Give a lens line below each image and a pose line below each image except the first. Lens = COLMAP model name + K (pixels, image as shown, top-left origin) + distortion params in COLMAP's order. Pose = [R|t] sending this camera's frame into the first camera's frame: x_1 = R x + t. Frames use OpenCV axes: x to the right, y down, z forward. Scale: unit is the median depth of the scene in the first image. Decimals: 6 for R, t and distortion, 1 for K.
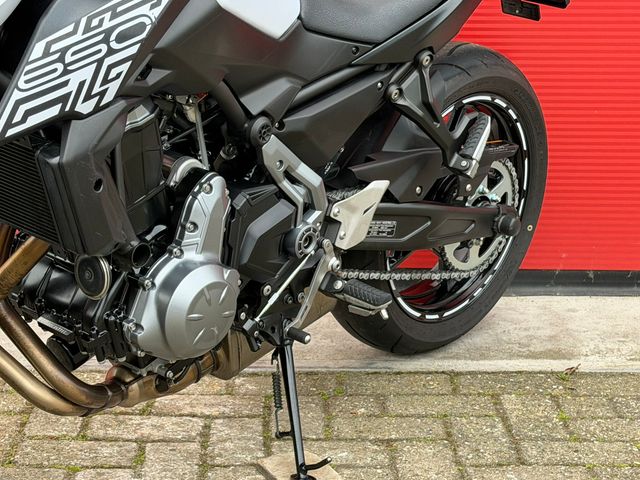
lens RADIAL K [[1463.4, 0, 307.9], [0, 1463.4, 253.9], [0, 0, 1]] dist [0.134199, 0.000000]
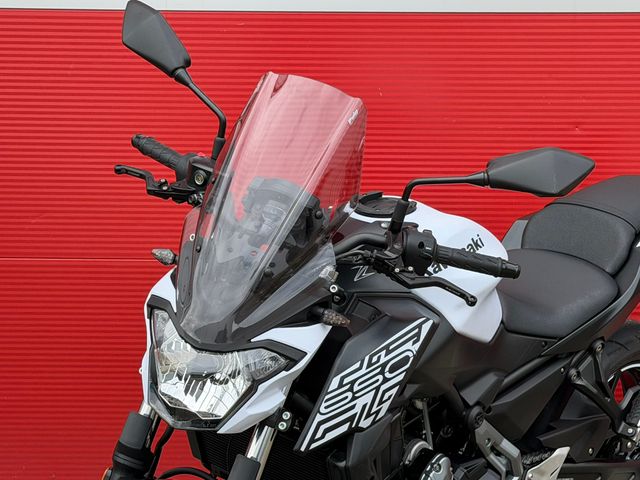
lens RADIAL K [[1463.4, 0, 321.6], [0, 1463.4, 250.5], [0, 0, 1]] dist [0.134199, 0.000000]
pose [[0.999601, 0.001317, -0.028213, -0.128679], [-0.003918, 0.995721, -0.092326, -0.110297], [0.027971, 0.092399, 0.995329, -0.256448]]
